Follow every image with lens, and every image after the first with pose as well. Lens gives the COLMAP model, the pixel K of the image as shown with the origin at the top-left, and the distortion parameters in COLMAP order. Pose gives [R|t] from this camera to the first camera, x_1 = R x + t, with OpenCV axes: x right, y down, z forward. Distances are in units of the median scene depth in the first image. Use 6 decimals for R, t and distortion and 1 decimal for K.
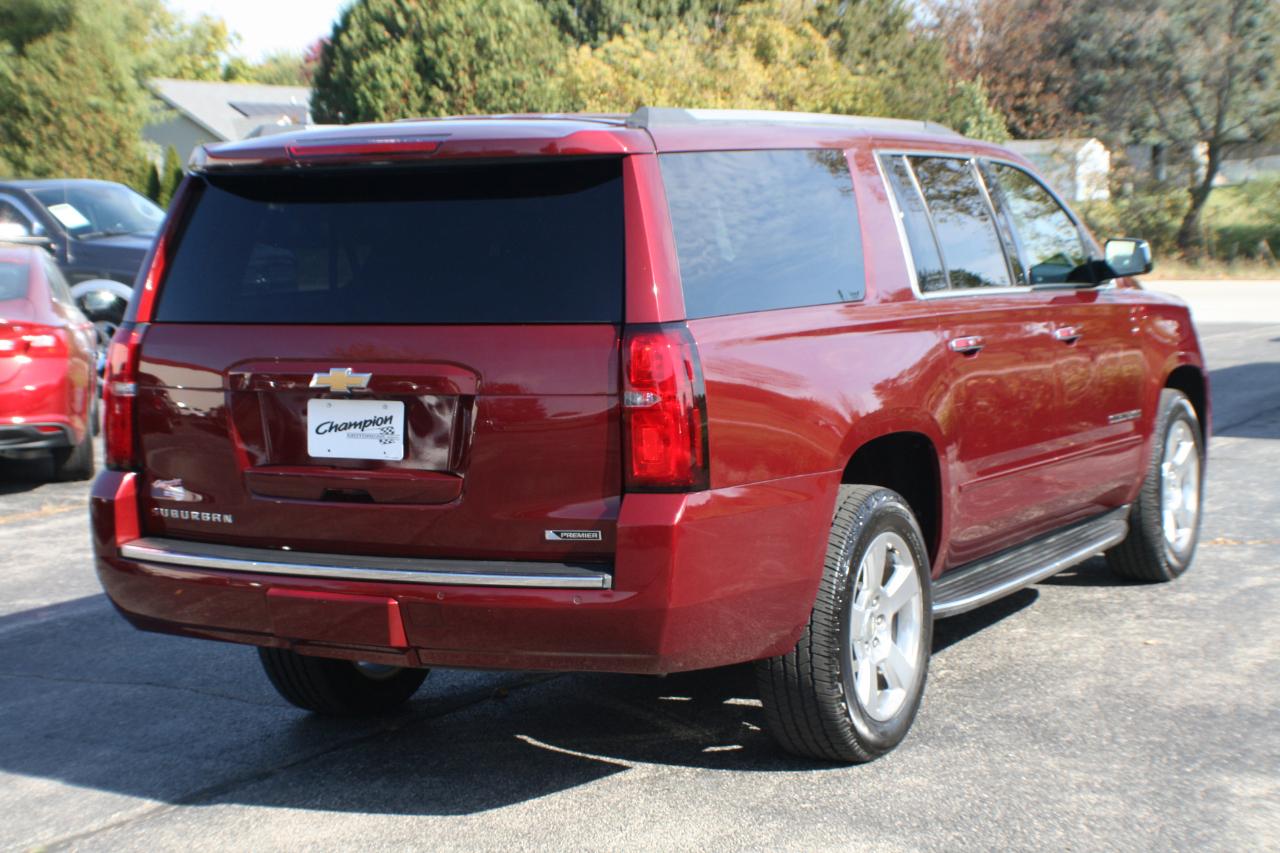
lens RADIAL K [[2366.2, 0, 611.0], [0, 2366.2, 465.3], [0, 0, 1]] dist [-0.118912, 0.000000]
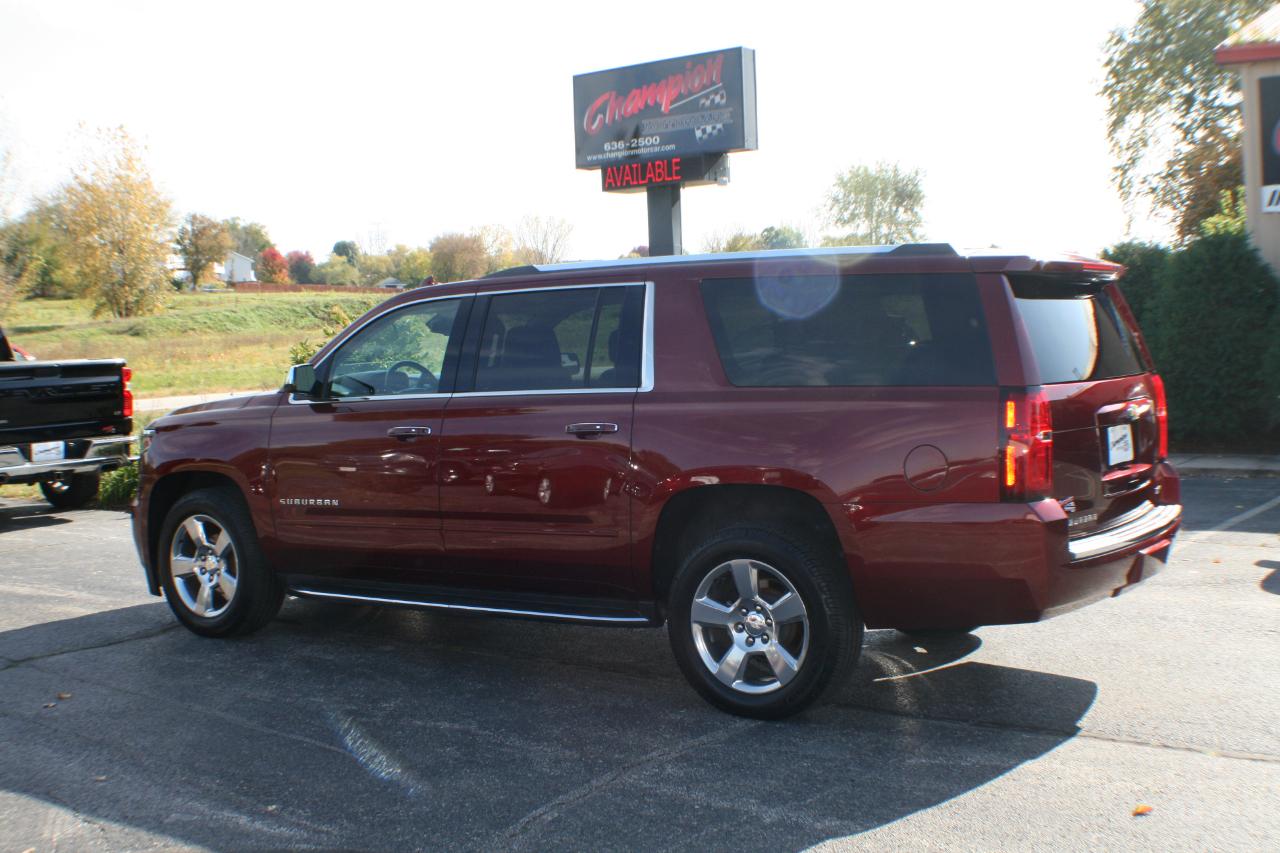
lens RADIAL K [[1540.8, 0, 620.1], [0, 1540.8, 479.4], [0, 0, 1]] dist [-0.164088, 0.000000]
pose [[0.112144, -0.074381, 0.990904, -1.080477], [0.136841, 0.988850, 0.058740, -0.091399], [-0.984225, 0.129009, 0.121072, 1.142058]]
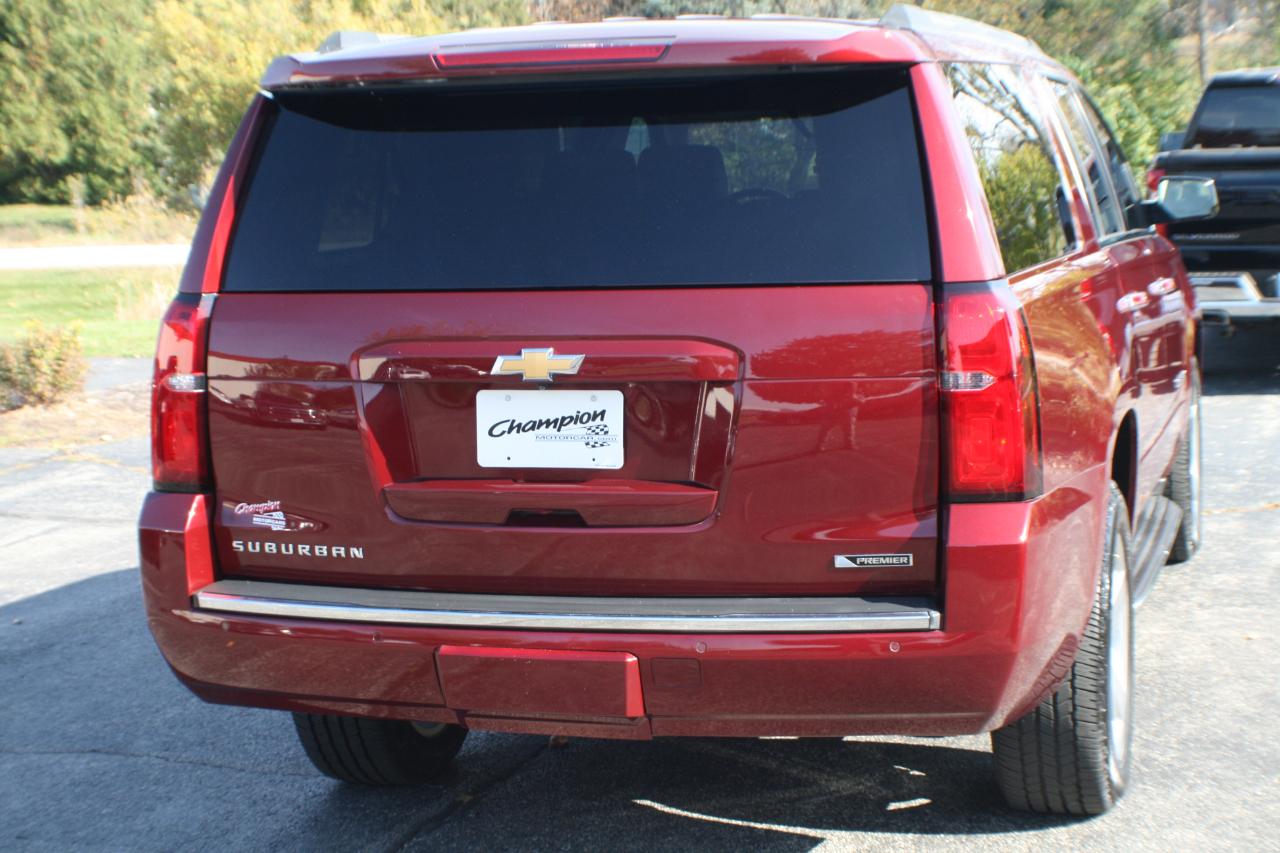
lens RADIAL K [[2366.2, 0, 609.8], [0, 2366.2, 472.1], [0, 0, 1]] dist [-0.118912, 0.000000]
pose [[0.980337, -0.034390, 0.194309, -0.223234], [0.030611, 0.999280, 0.022419, -0.016926], [-0.194940, -0.016030, 0.980684, 0.243578]]
